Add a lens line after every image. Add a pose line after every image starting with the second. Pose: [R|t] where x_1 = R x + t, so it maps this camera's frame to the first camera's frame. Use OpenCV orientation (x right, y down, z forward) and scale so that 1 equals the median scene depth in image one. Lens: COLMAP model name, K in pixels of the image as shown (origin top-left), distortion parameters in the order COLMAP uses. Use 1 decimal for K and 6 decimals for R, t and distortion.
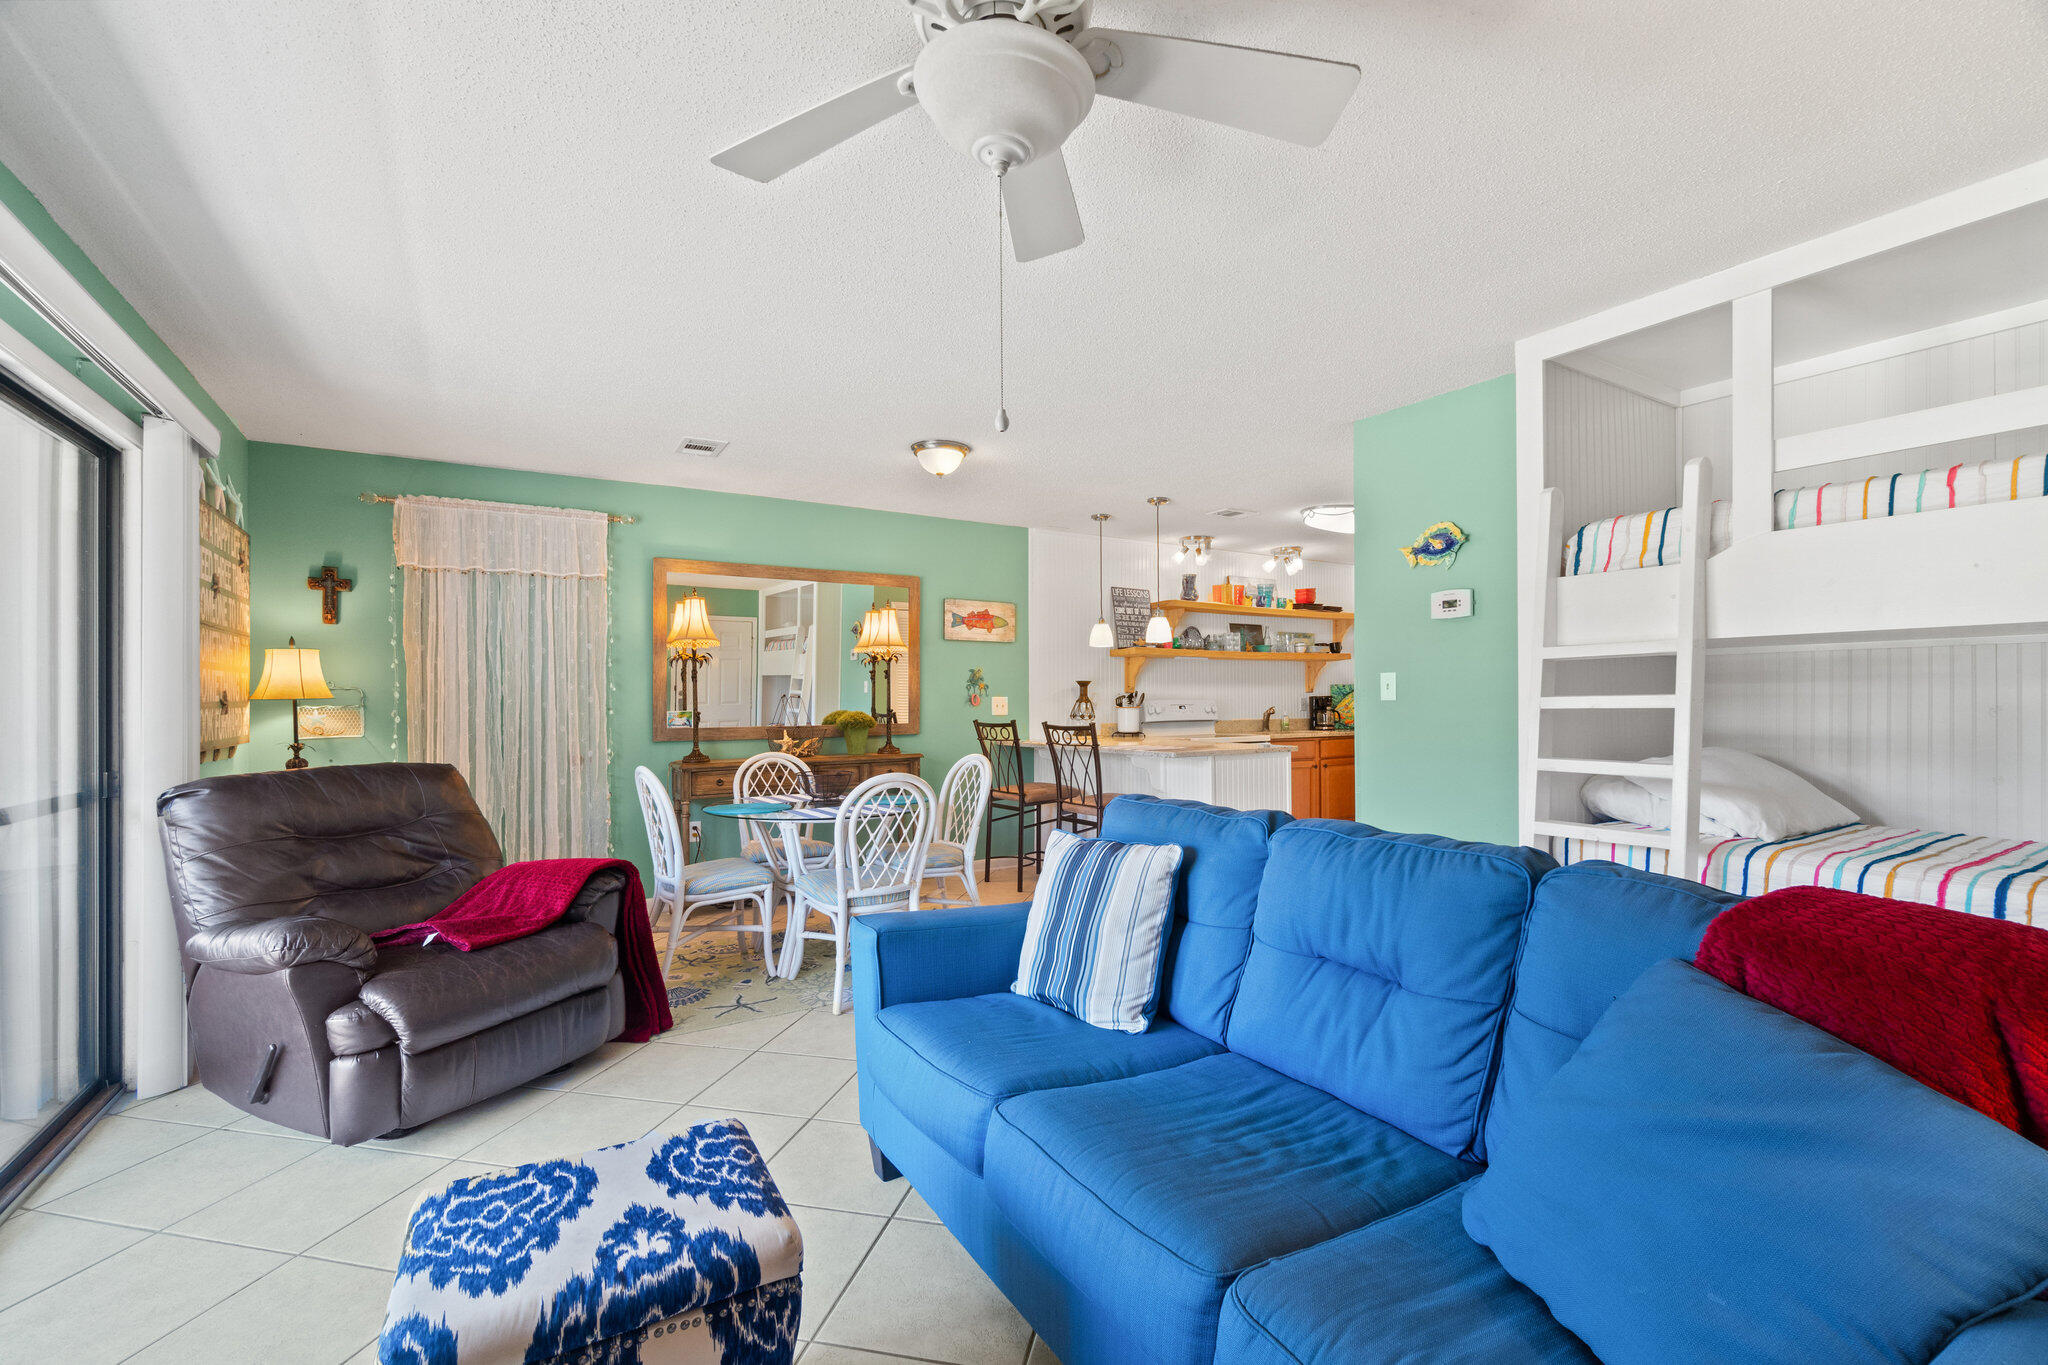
lens RADIAL K [[879.9, 0, 1026.7], [0, 879.9, 686.3], [0, 0, 1]] dist [-0.003108, -0.000161]
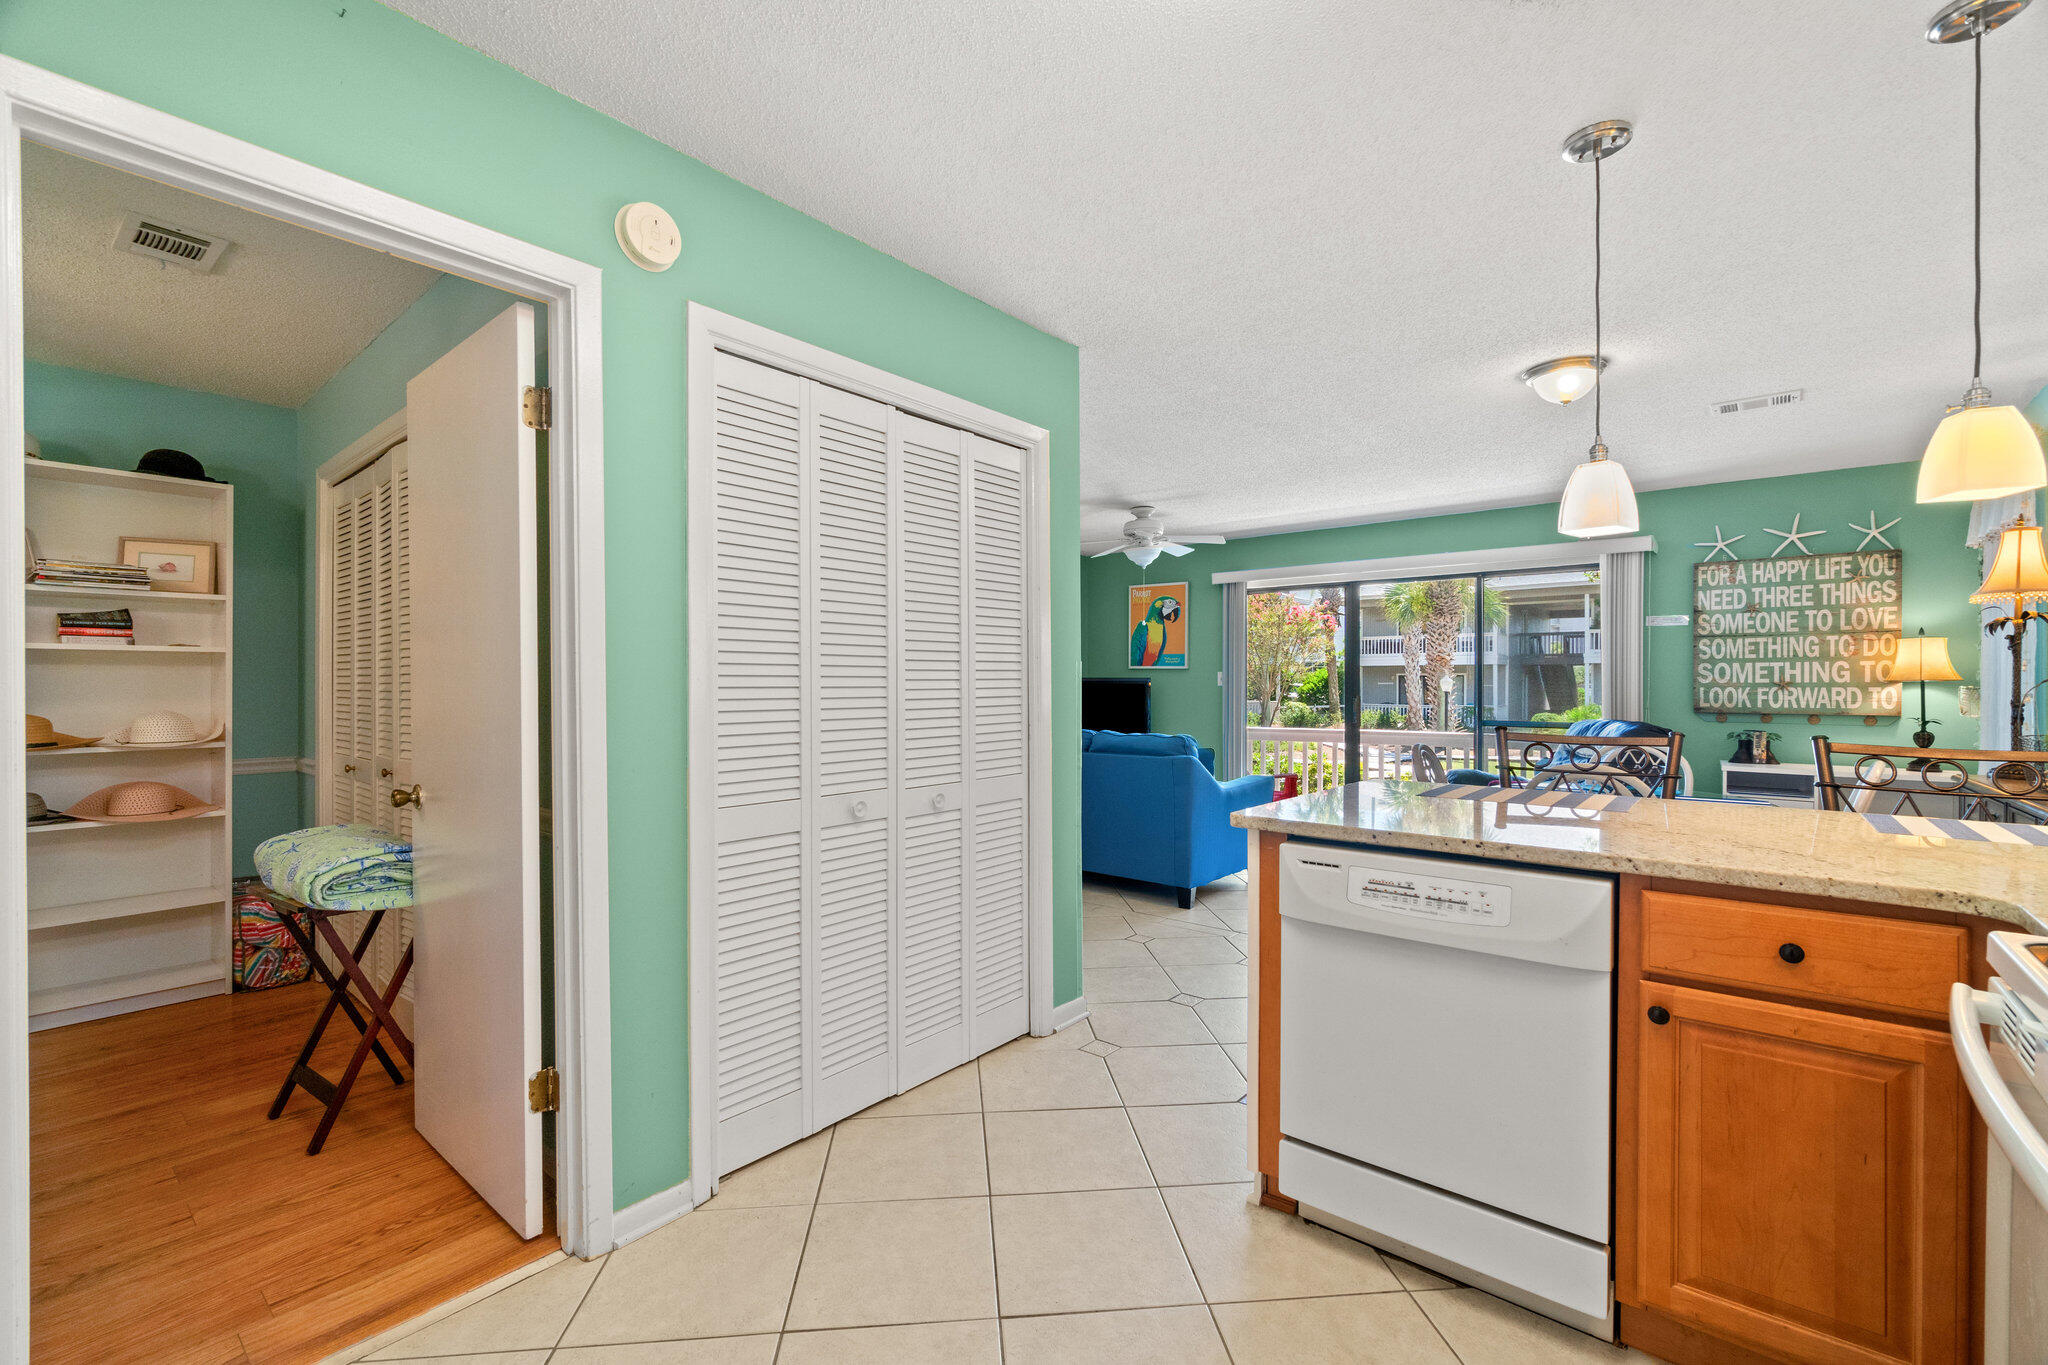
lens RADIAL K [[879.9, 0, 1026.7], [0, 879.9, 686.3], [0, 0, 1]] dist [-0.003108, -0.000161]
pose [[-0.950666, 0.007527, -0.310125, 0.435312], [0.010174, 0.999924, -0.006917, 0.011807], [0.310050, -0.009731, -0.950671, 1.138117]]
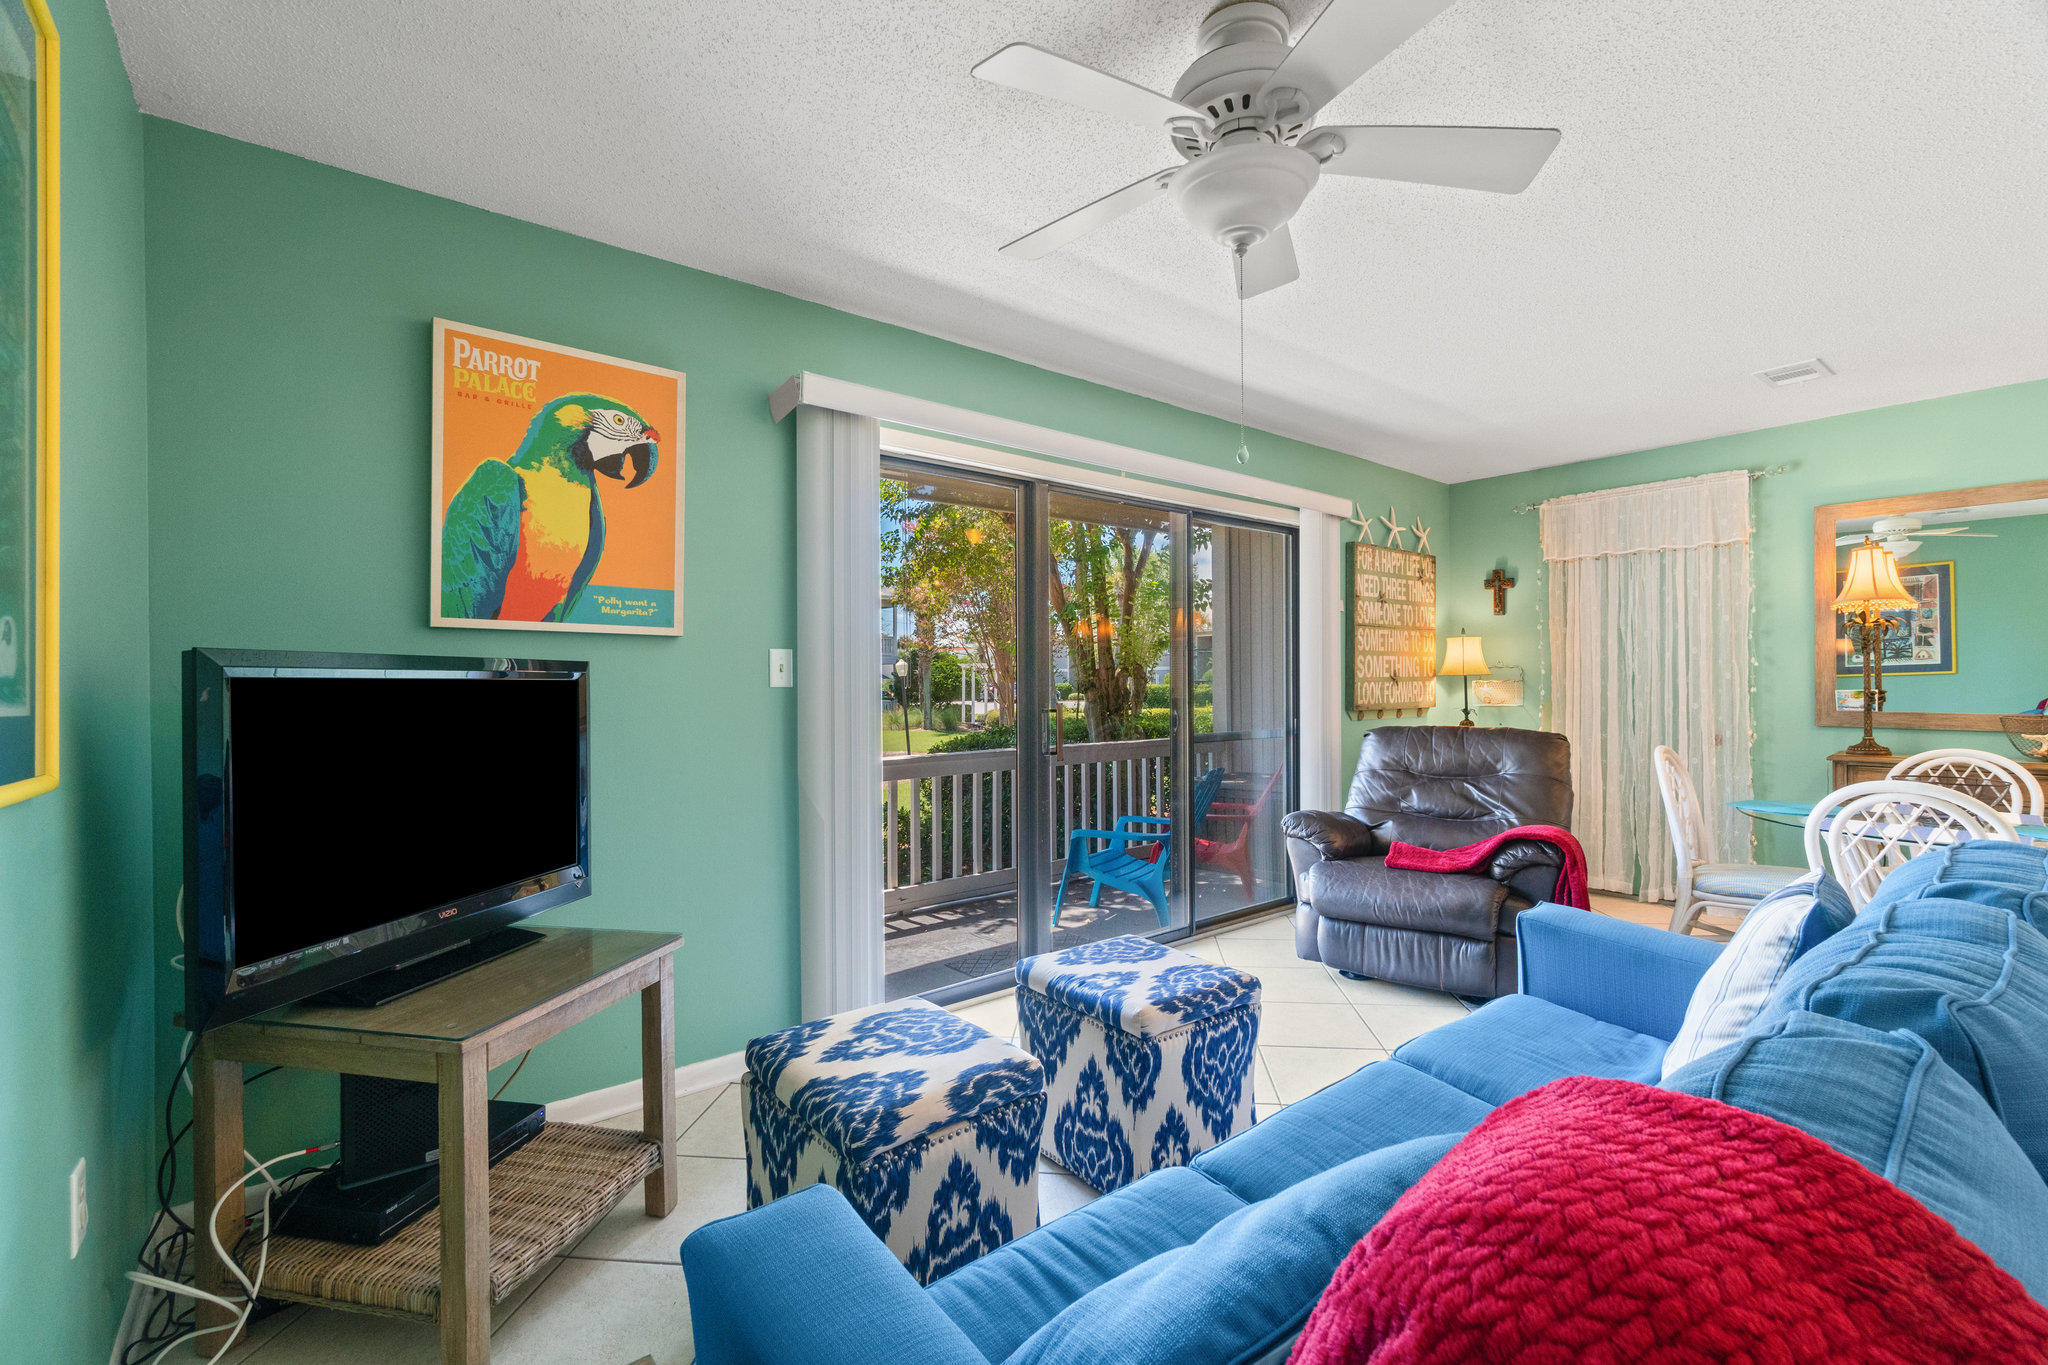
lens RADIAL K [[879.3, 0, 1030.0], [0, 879.3, 676.9], [0, 0, 1]] dist [-0.000964, -0.000259]
pose [[0.125696, 0.002932, -0.992064, 0.259116], [0.015990, 0.999860, 0.004981, 0.000080], [0.991940, -0.016489, 0.125631, 0.121763]]
